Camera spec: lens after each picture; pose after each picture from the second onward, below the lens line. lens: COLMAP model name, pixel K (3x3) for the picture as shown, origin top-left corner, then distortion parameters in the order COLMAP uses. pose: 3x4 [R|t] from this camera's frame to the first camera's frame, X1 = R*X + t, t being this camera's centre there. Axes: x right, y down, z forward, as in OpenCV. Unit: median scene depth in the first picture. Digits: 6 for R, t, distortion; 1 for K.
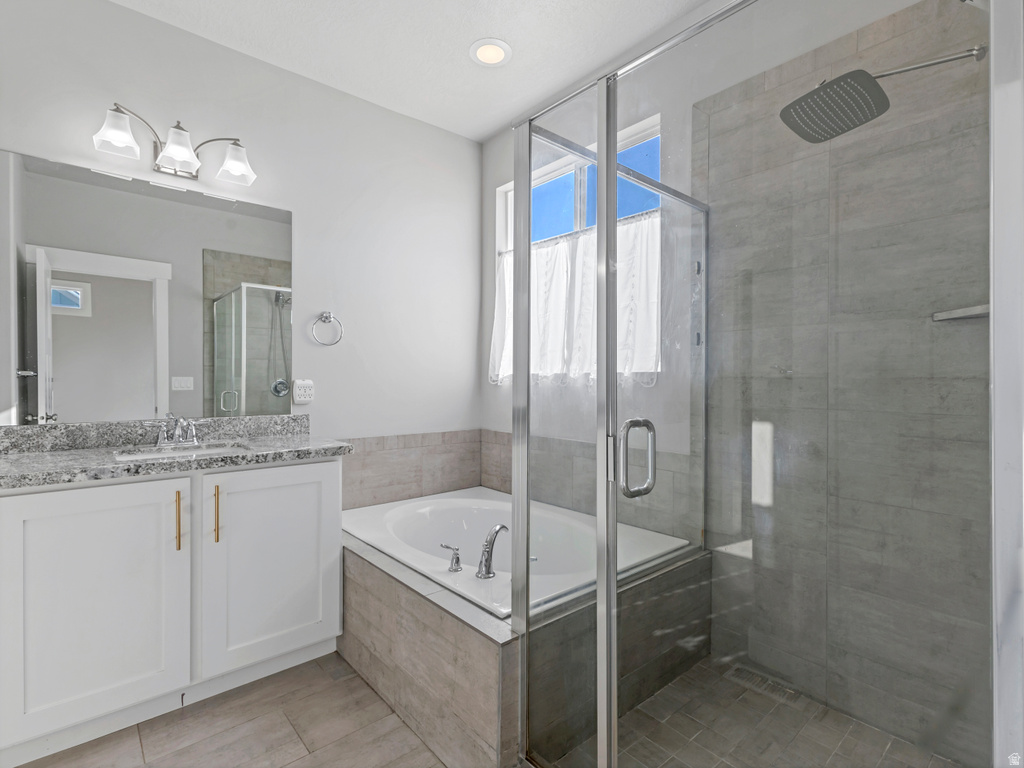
lens RADIAL K [[505.8, 0, 512.2], [0, 505.8, 383.1], [0, 0, 1]] dist [-0.019678, 0.005043]
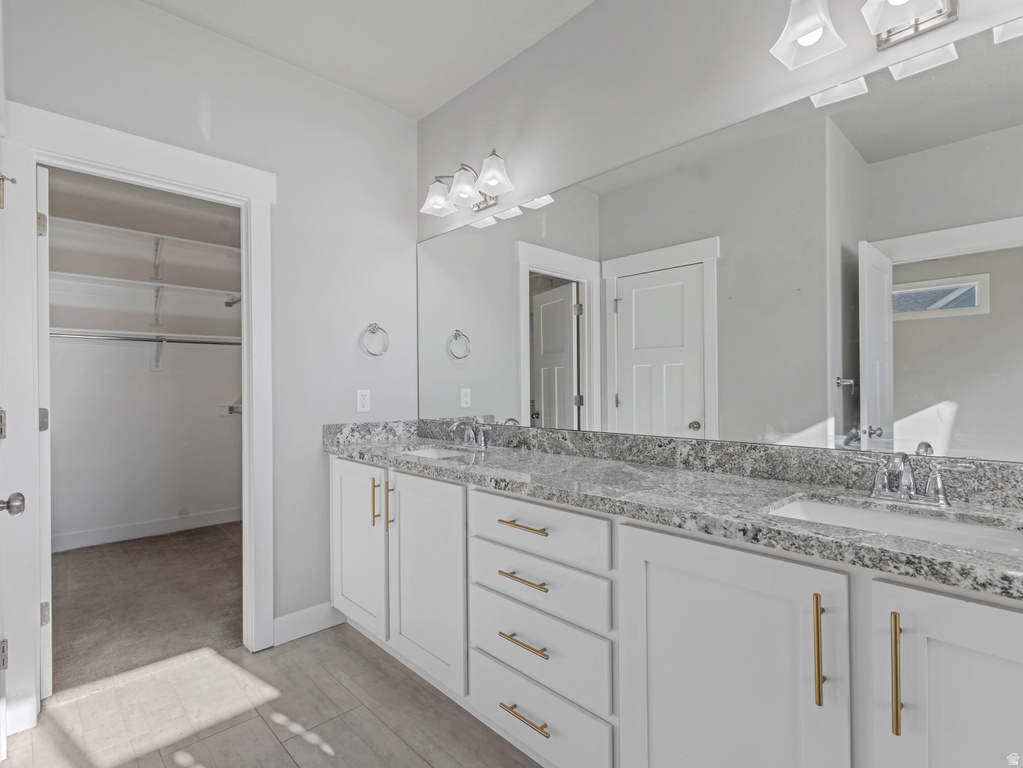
lens RADIAL K [[505.4, 0, 511.2], [0, 505.4, 392.2], [0, 0, 1]] dist [-0.019678, 0.005043]
pose [[0.032927, 0.002303, -0.999455, -0.132984], [-0.003426, 0.999992, 0.002191, -0.000312], [0.999452, 0.003352, 0.032935, 0.611115]]
